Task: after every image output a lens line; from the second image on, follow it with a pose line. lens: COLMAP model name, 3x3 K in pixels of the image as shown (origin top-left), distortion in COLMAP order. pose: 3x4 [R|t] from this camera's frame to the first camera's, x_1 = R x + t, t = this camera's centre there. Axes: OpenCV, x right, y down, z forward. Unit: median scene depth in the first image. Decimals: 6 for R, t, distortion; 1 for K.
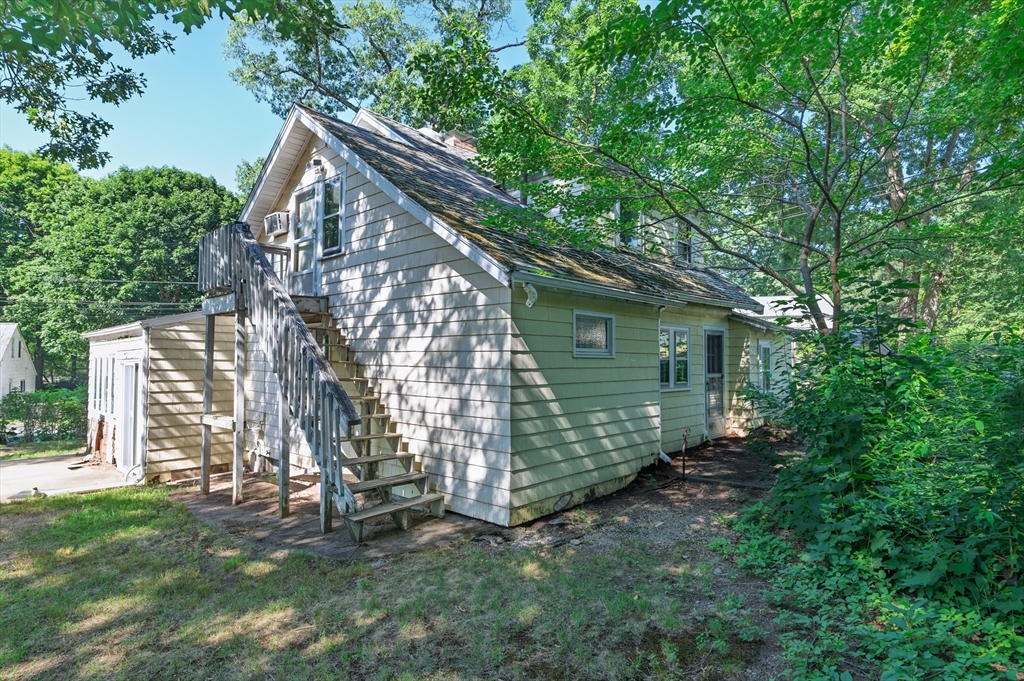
lens RADIAL K [[588.9, 0, 512.1], [0, 588.9, 340.6], [0, 0, 1]] dist [-0.002348, 0.000058]
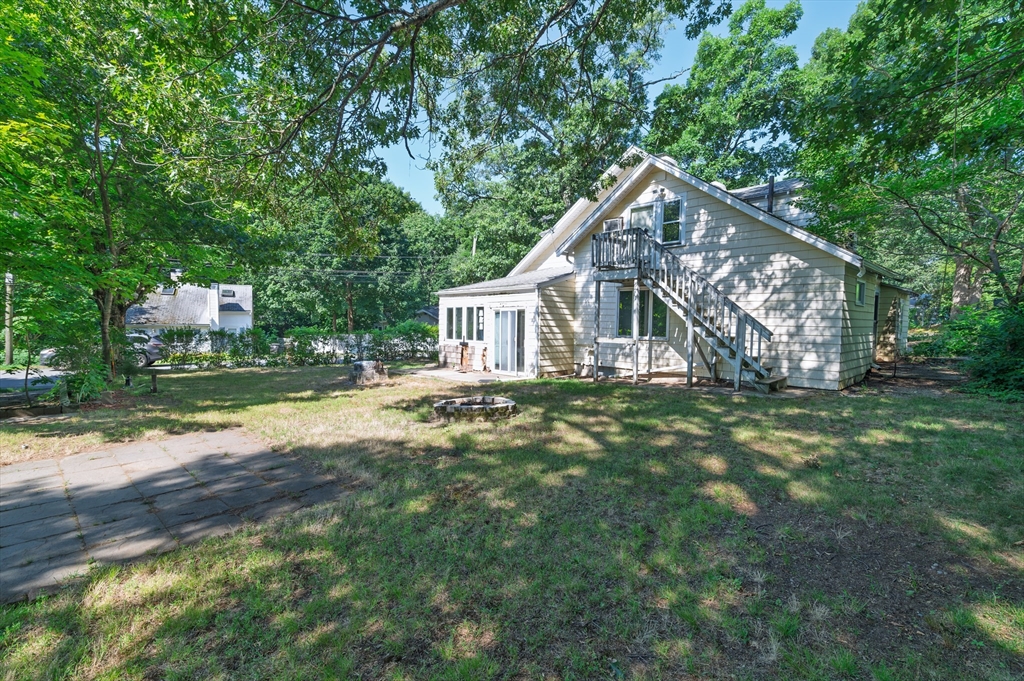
lens RADIAL K [[487.7, 0, 511.6], [0, 487.7, 344.0], [0, 0, 1]] dist [0.020530, 0.000449]
pose [[0.997578, 0.015595, -0.067793, -0.781779], [-0.010003, 0.996577, 0.082058, 0.032200], [0.068841, -0.081181, 0.994319, -0.549864]]
